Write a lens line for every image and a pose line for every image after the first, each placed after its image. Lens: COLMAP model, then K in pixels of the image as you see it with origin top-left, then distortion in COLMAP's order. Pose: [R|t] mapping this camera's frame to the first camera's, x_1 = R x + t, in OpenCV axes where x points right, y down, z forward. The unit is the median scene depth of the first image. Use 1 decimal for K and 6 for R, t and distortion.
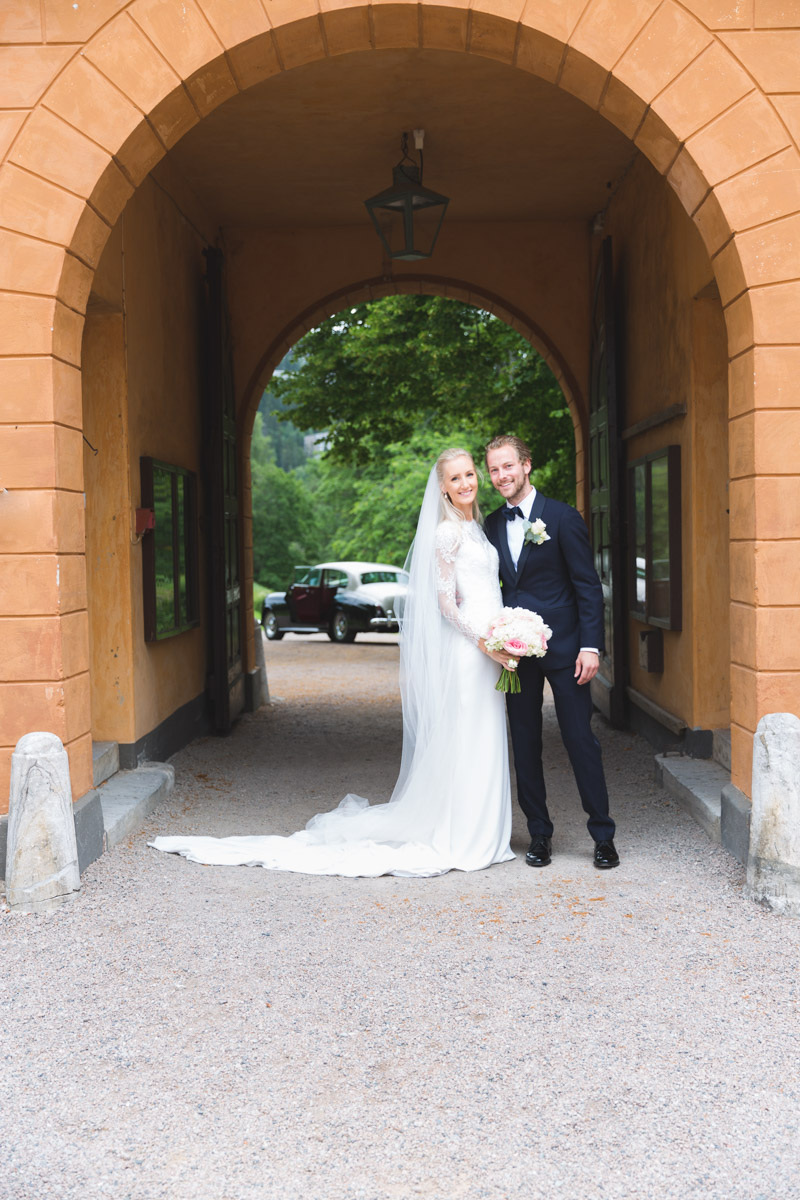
lens RADIAL K [[1404.4, 0, 400.0], [0, 1404.4, 600.0], [0, 0, 1]] dist [0.005509, 0.002410]
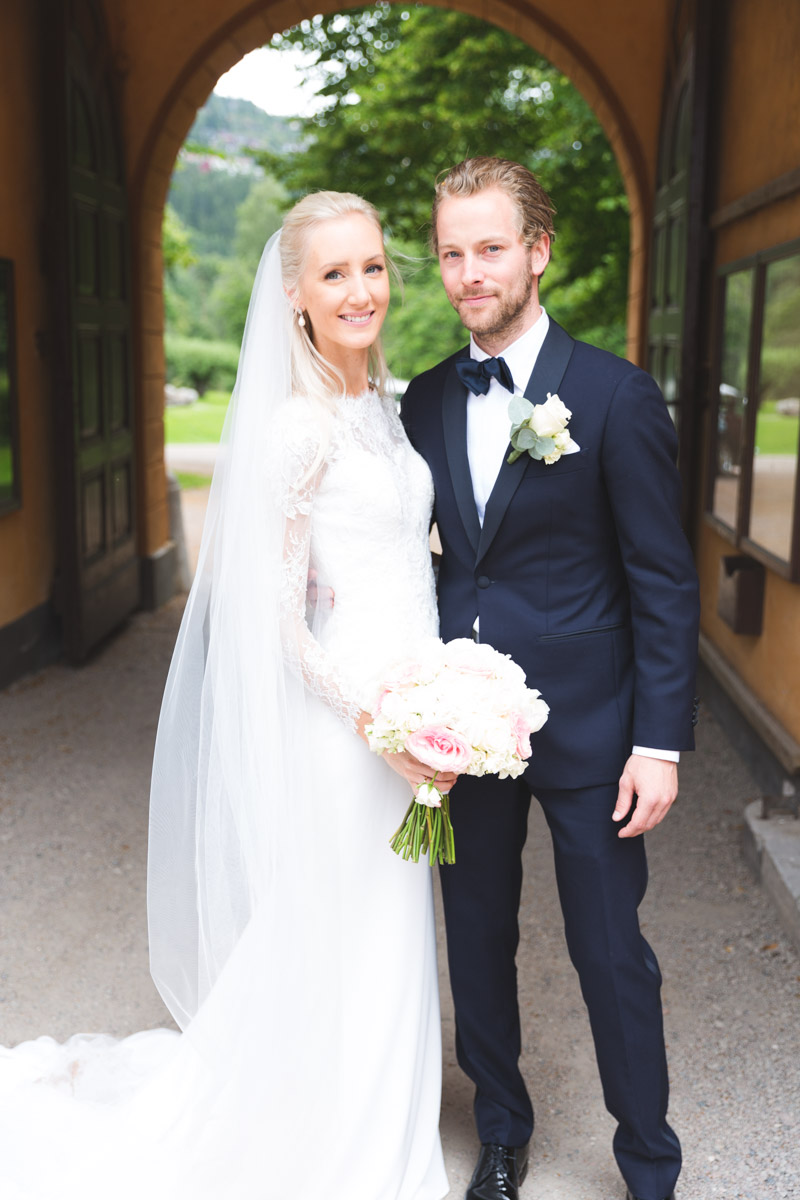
lens RADIAL K [[1331.8, 0, 307.0], [0, 1331.8, 693.7], [0, 0, 1]] dist [0.308401, -0.872462]
pose [[0.995452, 0.059540, -0.074361, 0.064558], [-0.043135, 0.977724, 0.205413, -0.050704], [0.084935, -0.201271, 0.975846, 0.615998]]
